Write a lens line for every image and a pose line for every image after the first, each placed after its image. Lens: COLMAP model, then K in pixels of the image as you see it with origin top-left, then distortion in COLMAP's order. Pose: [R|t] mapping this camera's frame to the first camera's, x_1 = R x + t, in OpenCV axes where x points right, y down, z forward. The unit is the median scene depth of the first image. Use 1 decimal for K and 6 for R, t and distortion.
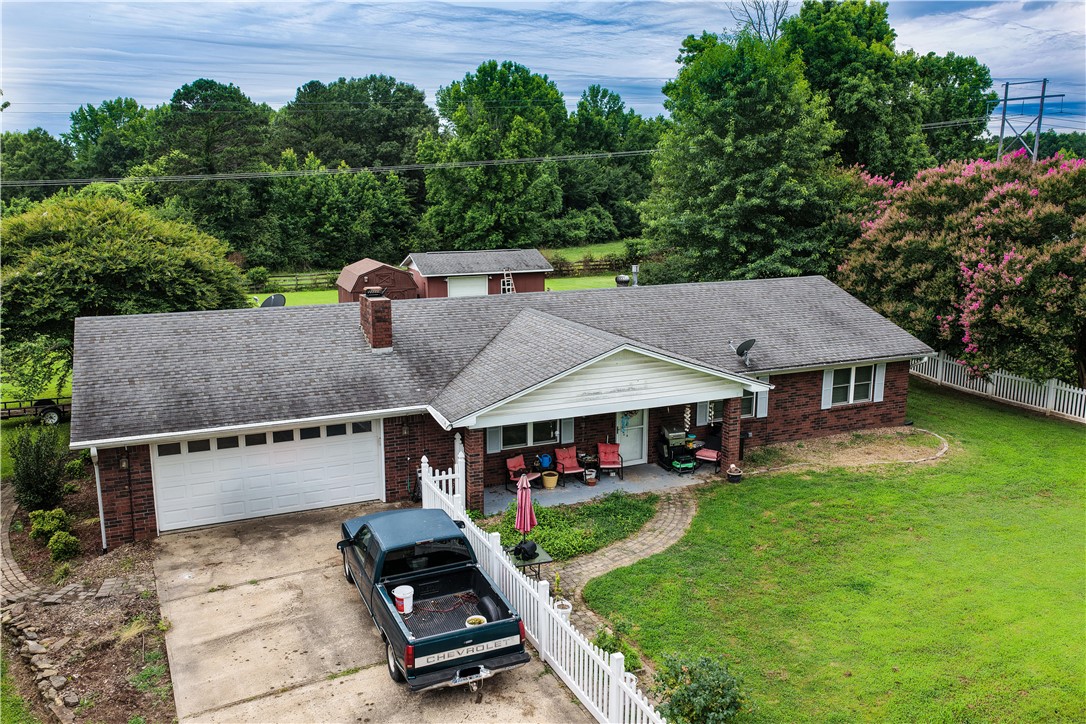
lens RADIAL K [[904.2, 0, 555.0], [0, 904.2, 359.1], [0, 0, 1]] dist [-0.003147, 0.006527]
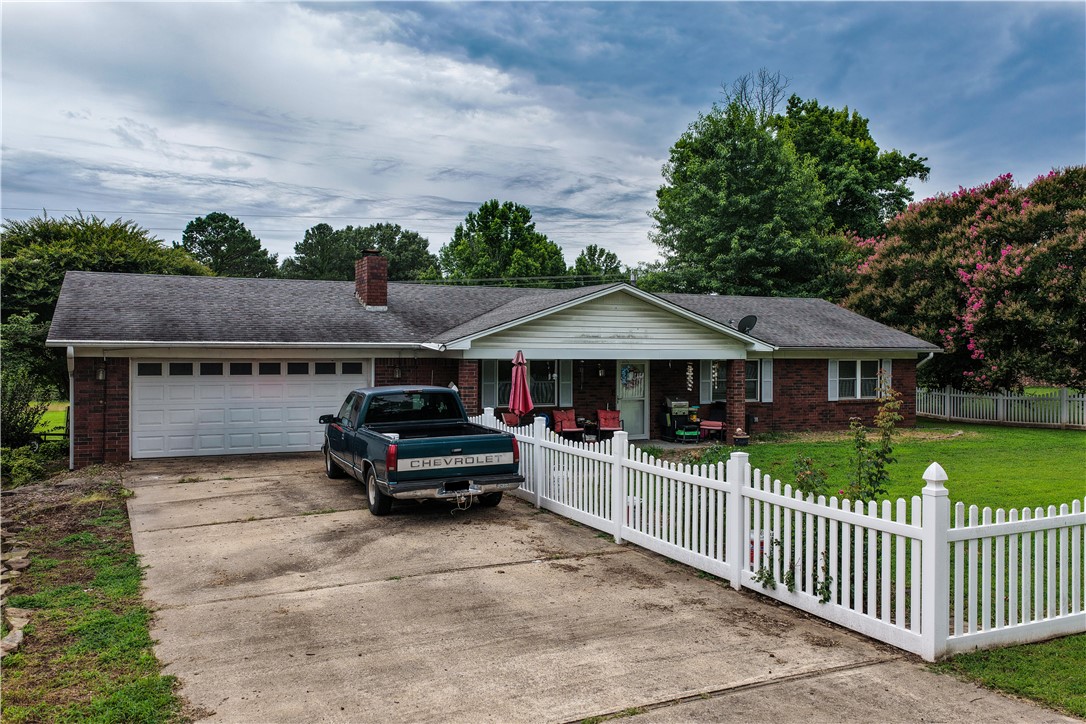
lens RADIAL K [[904.2, 0, 555.0], [0, 904.2, 359.1], [0, 0, 1]] dist [-0.003147, 0.006527]
pose [[1.000000, 0.000227, 0.000906, 0.001204], [-0.000039, 0.979328, -0.202276, 0.204360], [-0.000934, 0.202276, 0.979328, 0.043013]]
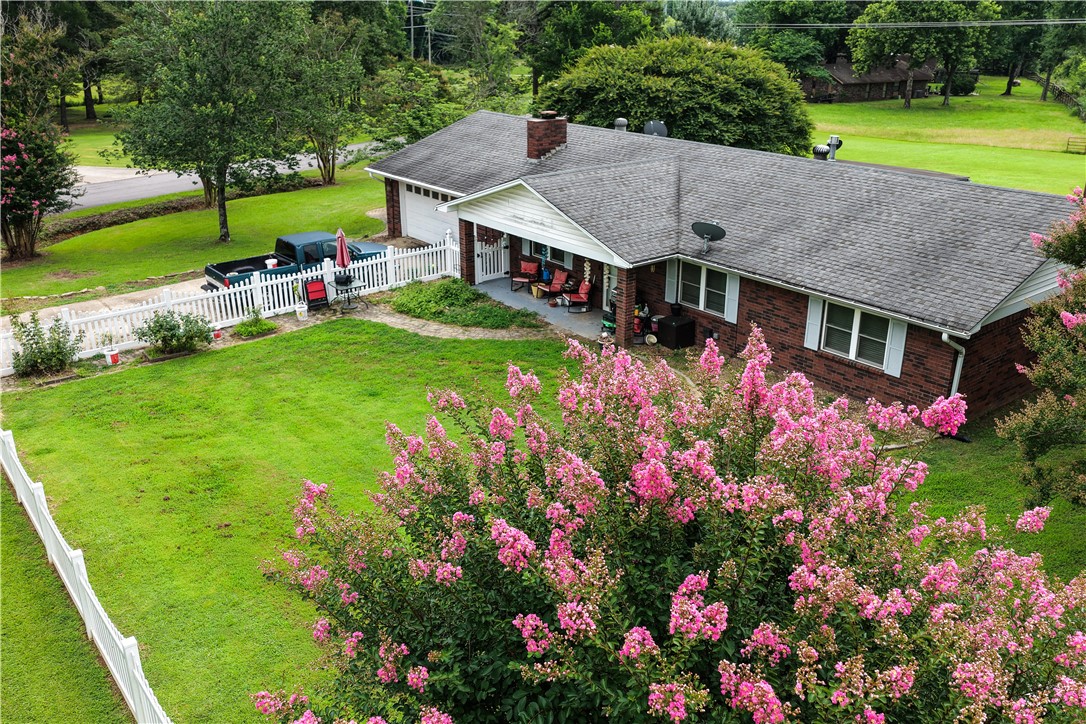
lens RADIAL K [[904.2, 0, 555.0], [0, 904.2, 359.1], [0, 0, 1]] dist [-0.003147, 0.006527]
pose [[0.243307, 0.347472, -0.905574, 0.932541], [-0.198307, 0.931729, 0.304228, -0.124607], [0.949461, 0.105561, 0.295603, 0.567941]]
